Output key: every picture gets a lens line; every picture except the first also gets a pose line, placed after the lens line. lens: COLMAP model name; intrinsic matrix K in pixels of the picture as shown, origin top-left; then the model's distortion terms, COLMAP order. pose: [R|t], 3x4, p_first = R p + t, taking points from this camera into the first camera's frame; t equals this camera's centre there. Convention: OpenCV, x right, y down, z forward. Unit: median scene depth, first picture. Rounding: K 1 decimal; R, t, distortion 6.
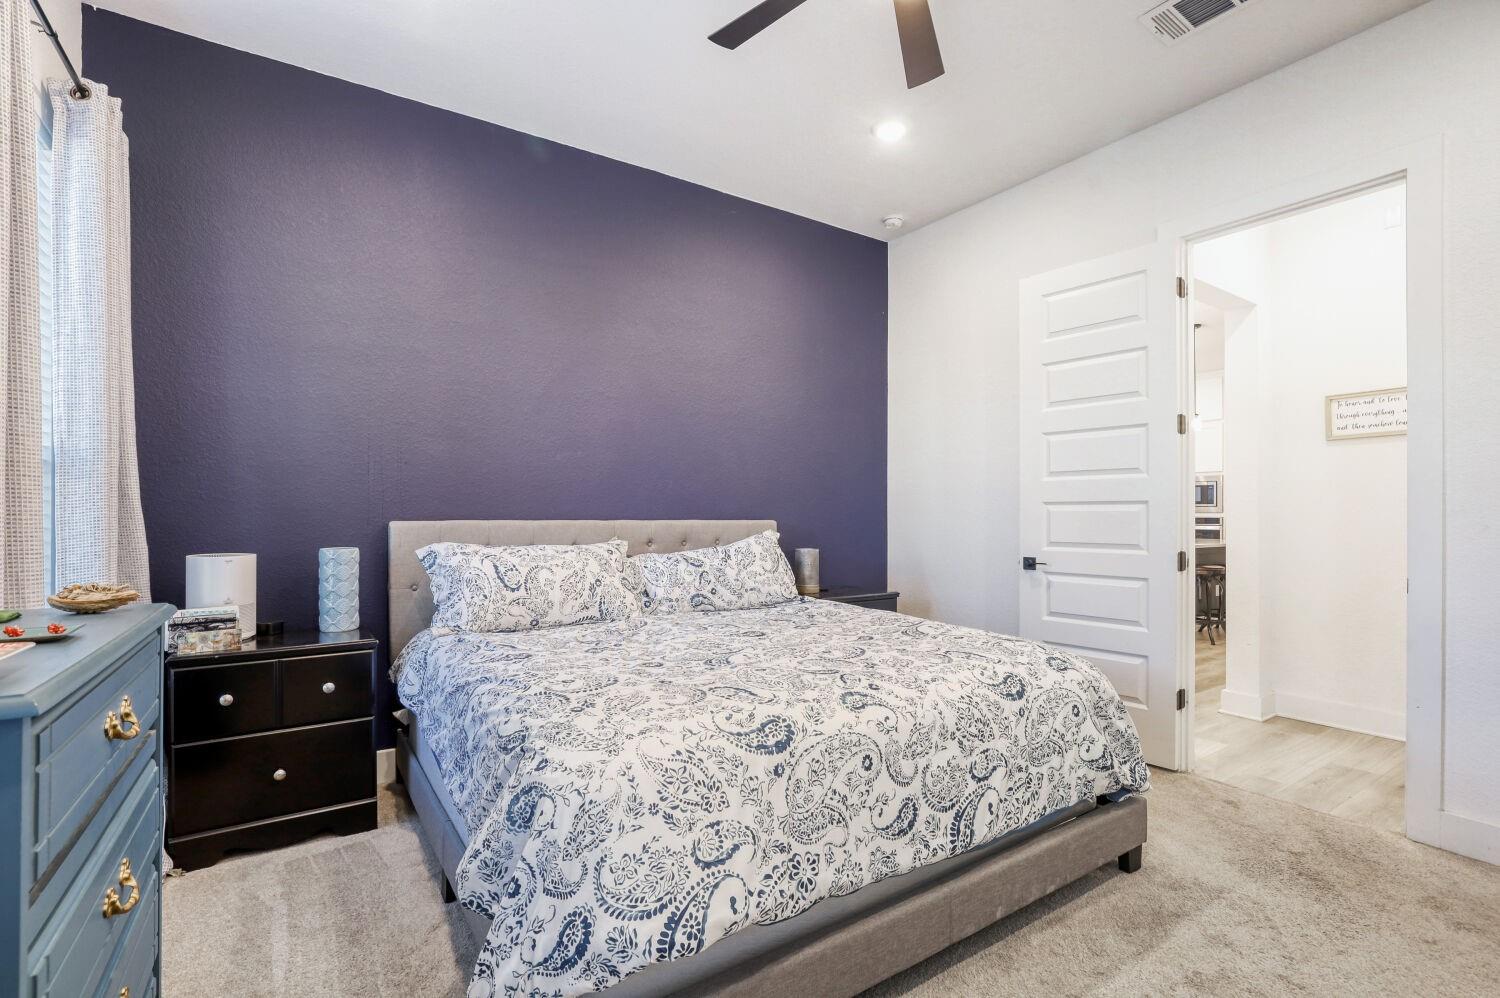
lens RADIAL K [[679.8, 0, 749.8], [0, 679.8, 505.4], [0, 0, 1]] dist [-0.022970, -0.000095]
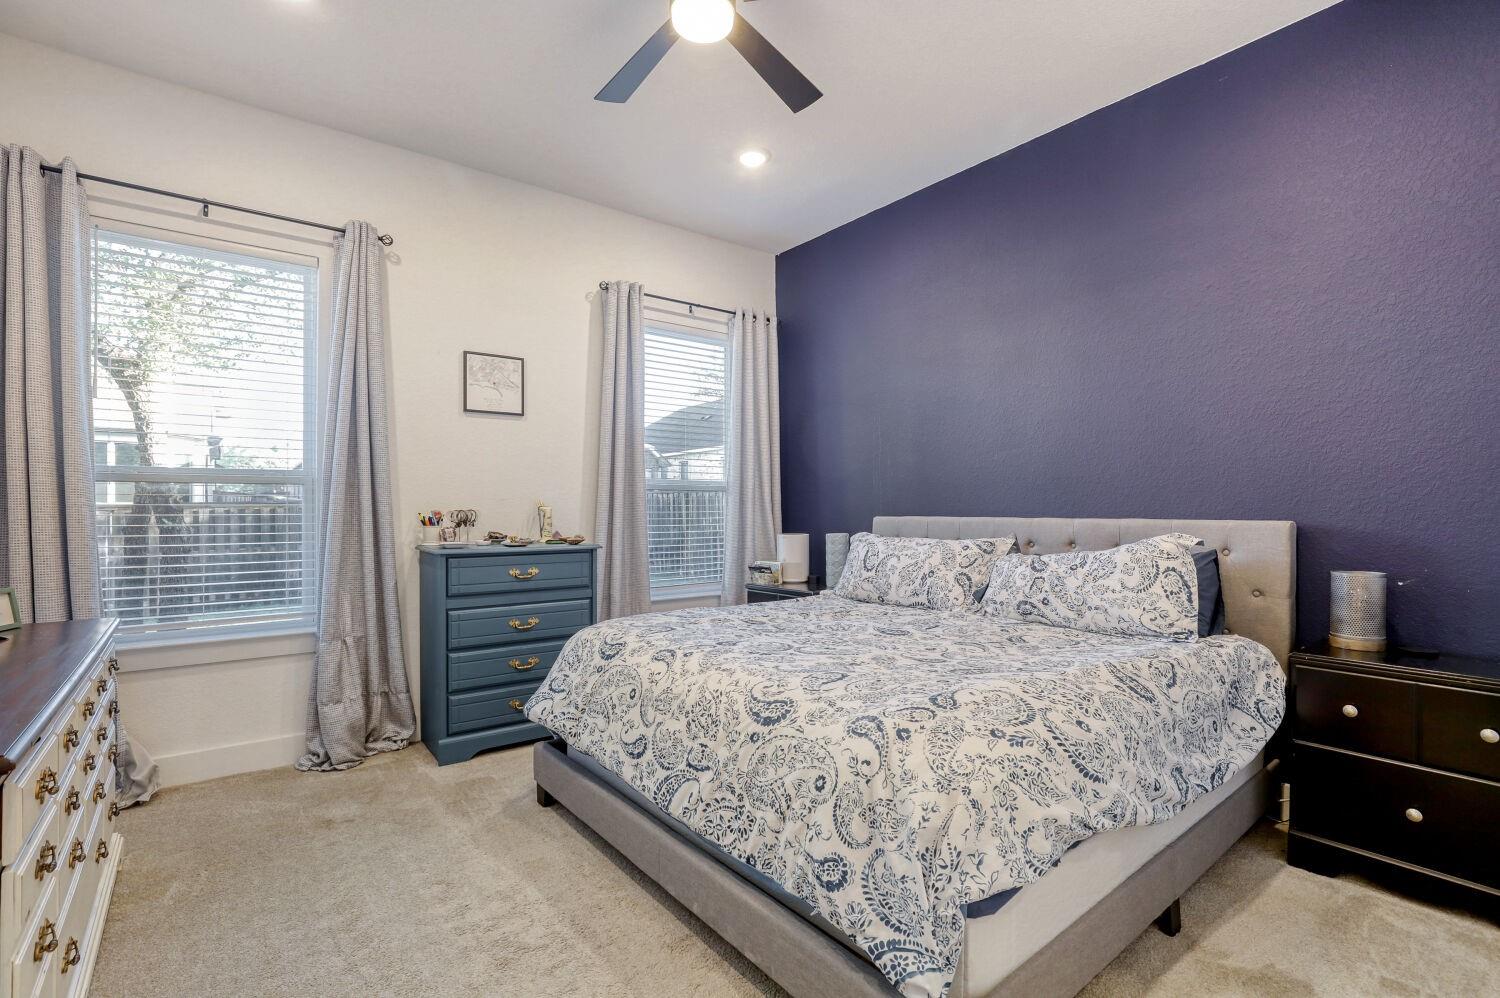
lens RADIAL K [[679.8, 0, 726.7], [0, 679.8, 530.8], [0, 0, 1]] dist [-0.022970, -0.000095]
pose [[0.067651, 0.027750, -0.997323, 0.898003], [0.009606, 0.999549, 0.028464, 0.012401], [0.997663, -0.011506, 0.067354, 0.649968]]
